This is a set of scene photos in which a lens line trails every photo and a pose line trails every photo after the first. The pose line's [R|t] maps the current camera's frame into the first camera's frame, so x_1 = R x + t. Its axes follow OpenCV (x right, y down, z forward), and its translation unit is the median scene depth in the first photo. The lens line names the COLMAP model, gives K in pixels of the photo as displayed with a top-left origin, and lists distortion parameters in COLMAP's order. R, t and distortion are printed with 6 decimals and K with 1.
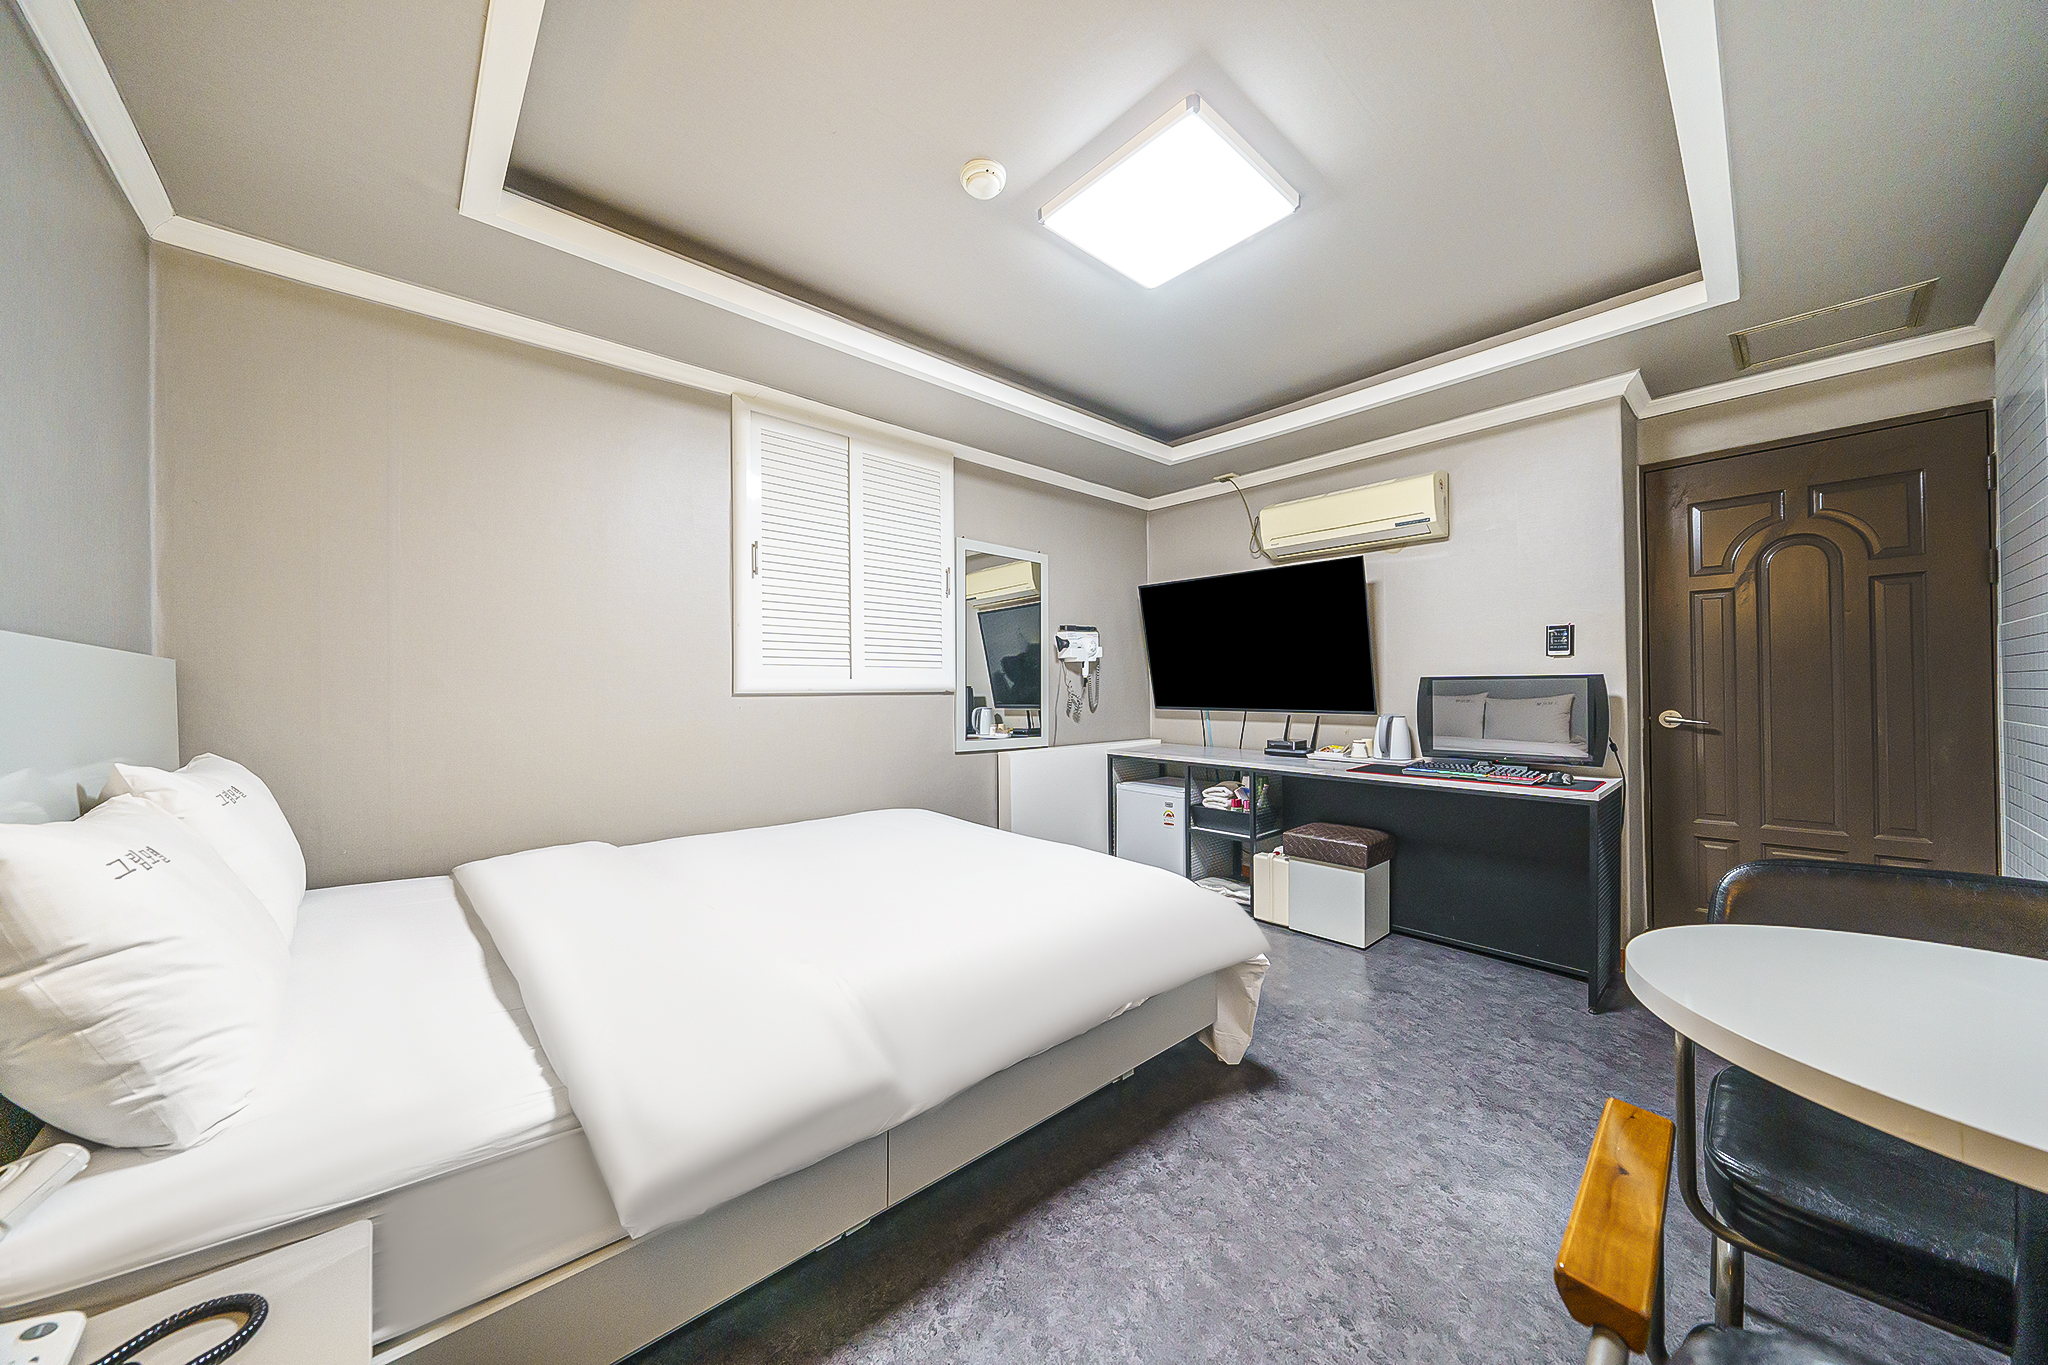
lens RADIAL K [[699.2, 0, 1017.0], [0, 699.2, 674.9], [0, 0, 1]] dist [-0.000022, 0.000004]
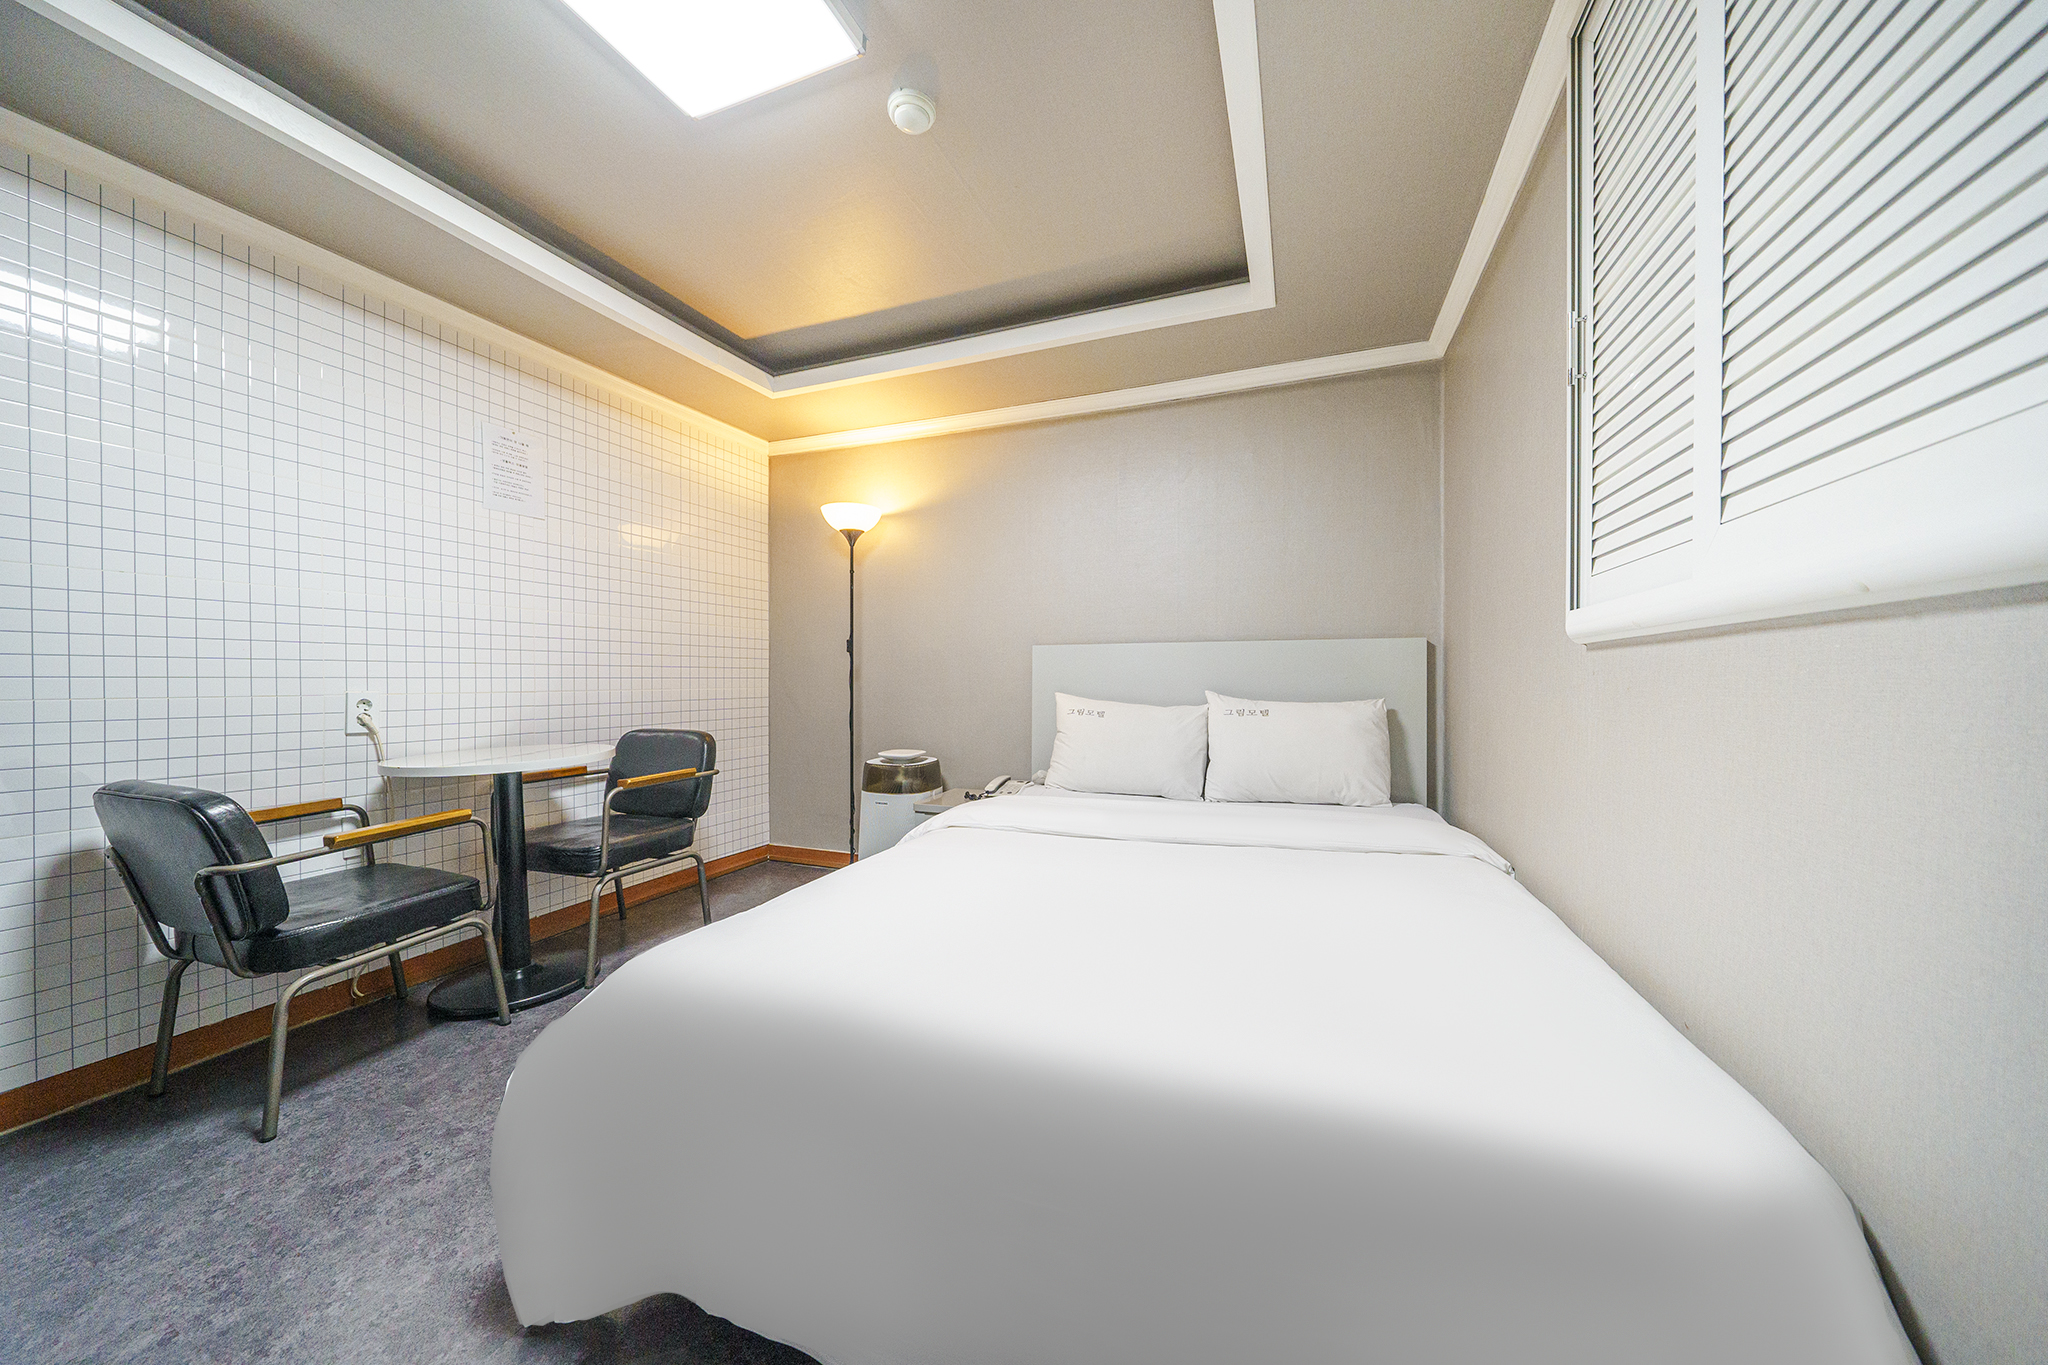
lens RADIAL K [[688.0, 0, 1024.0], [0, 688.0, 682.5], [0, 0, 1]] dist [-0.014736, 0.000107]
pose [[-0.899216, 0.004577, -0.437482, 0.208901], [0.011044, 0.999864, -0.012239, 0.072649], [0.437366, -0.015837, -0.899144, 1.736149]]
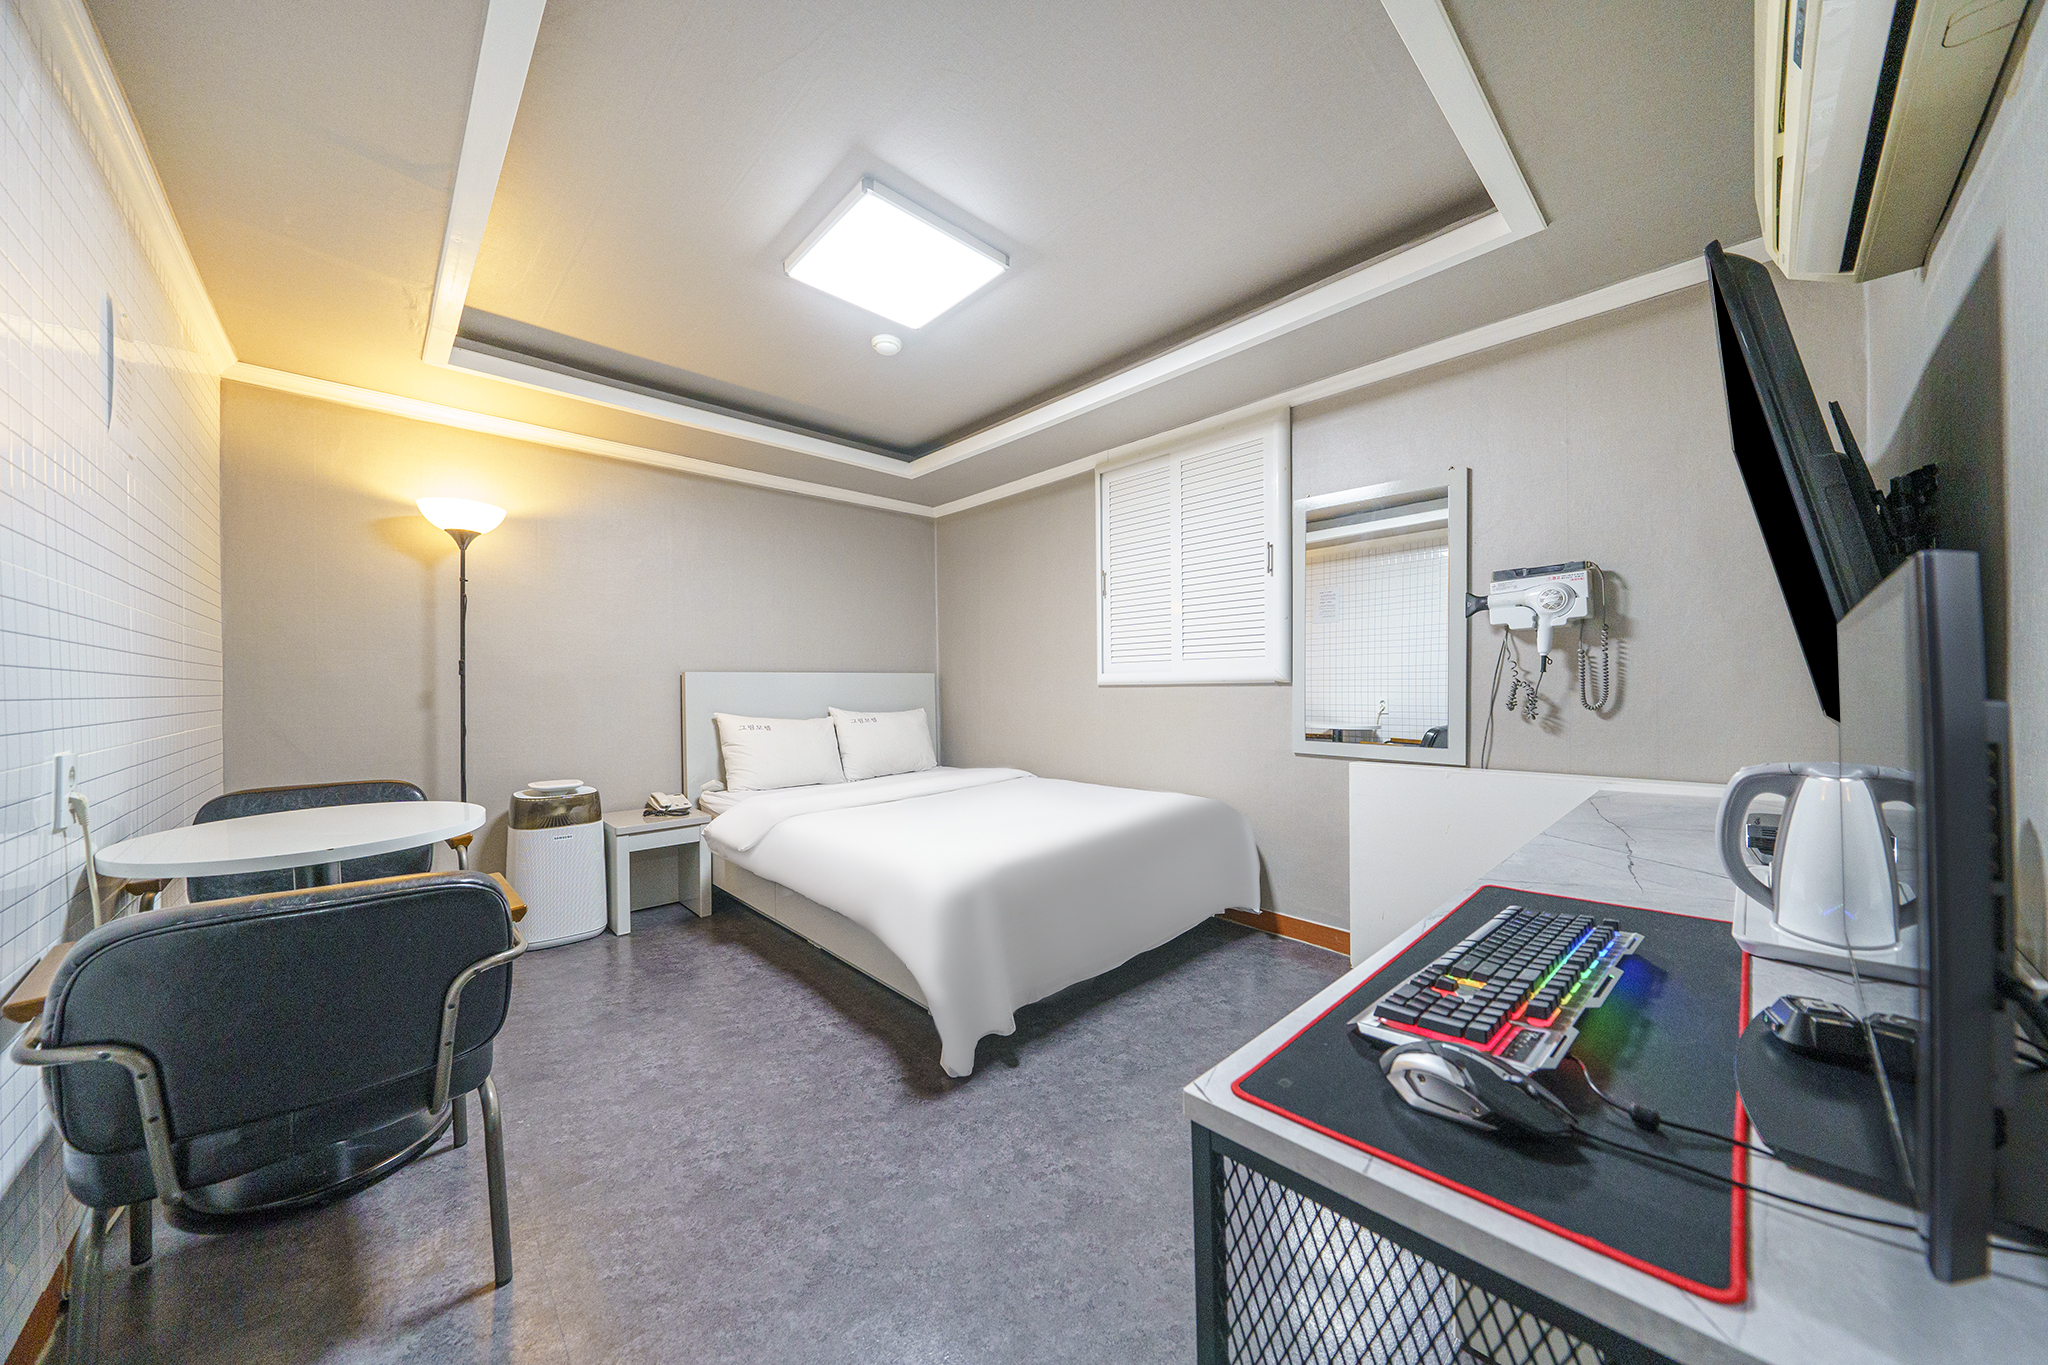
lens RADIAL K [[688.0, 0, 1024.0], [0, 688.0, 682.5], [0, 0, 1]] dist [-0.014736, 0.000107]
pose [[0.022399, -0.005221, -0.999735, 1.308446], [0.031416, 0.999496, -0.004516, 0.030694], [0.999255, -0.031306, 0.022552, 1.146655]]
